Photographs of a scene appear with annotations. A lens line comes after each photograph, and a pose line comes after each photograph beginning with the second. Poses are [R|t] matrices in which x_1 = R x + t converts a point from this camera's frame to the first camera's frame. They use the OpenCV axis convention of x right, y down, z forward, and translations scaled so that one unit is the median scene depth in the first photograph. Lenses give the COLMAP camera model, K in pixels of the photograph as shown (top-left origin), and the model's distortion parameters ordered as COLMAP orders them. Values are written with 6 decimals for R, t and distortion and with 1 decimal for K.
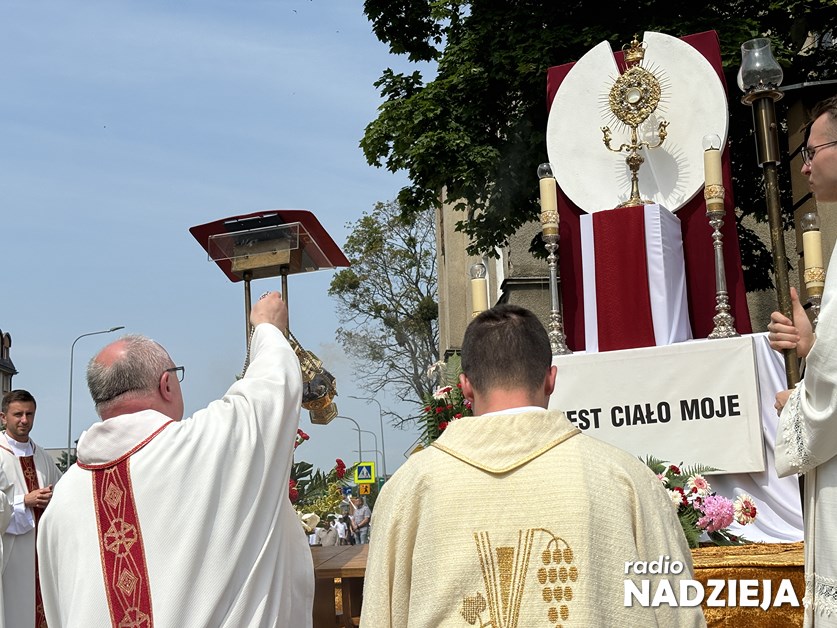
lens RADIAL K [[1251.6, 0, 416.4], [0, 1251.6, 314.9], [0, 0, 1]] dist [0.080069, 0.000000]
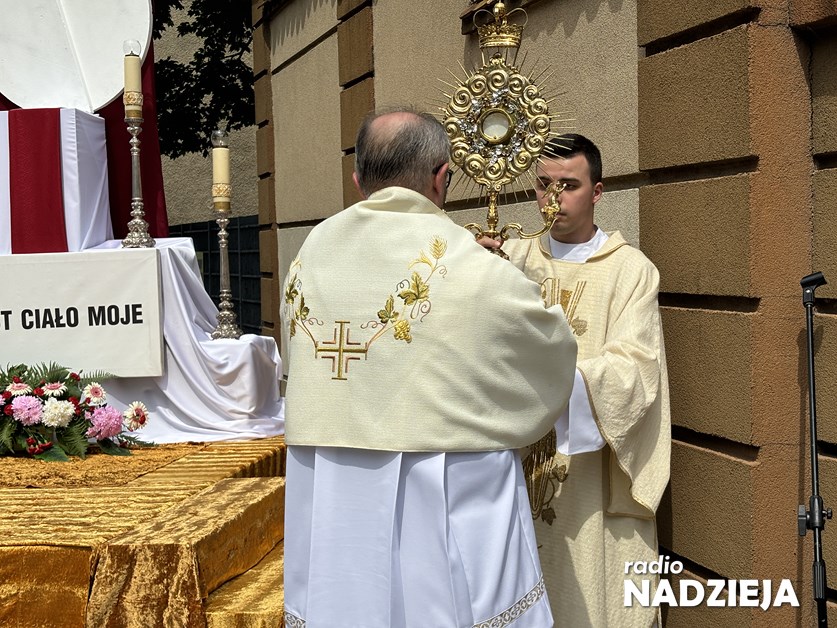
lens RADIAL K [[1251.6, 0, 415.8], [0, 1251.6, 308.5], [0, 0, 1]] dist [0.080069, 0.000000]
pose [[0.942375, 0.001251, 0.334555, 0.114004], [-0.061897, 0.983382, 0.170673, -0.121525], [-0.328782, -0.181546, 0.926792, -0.052576]]
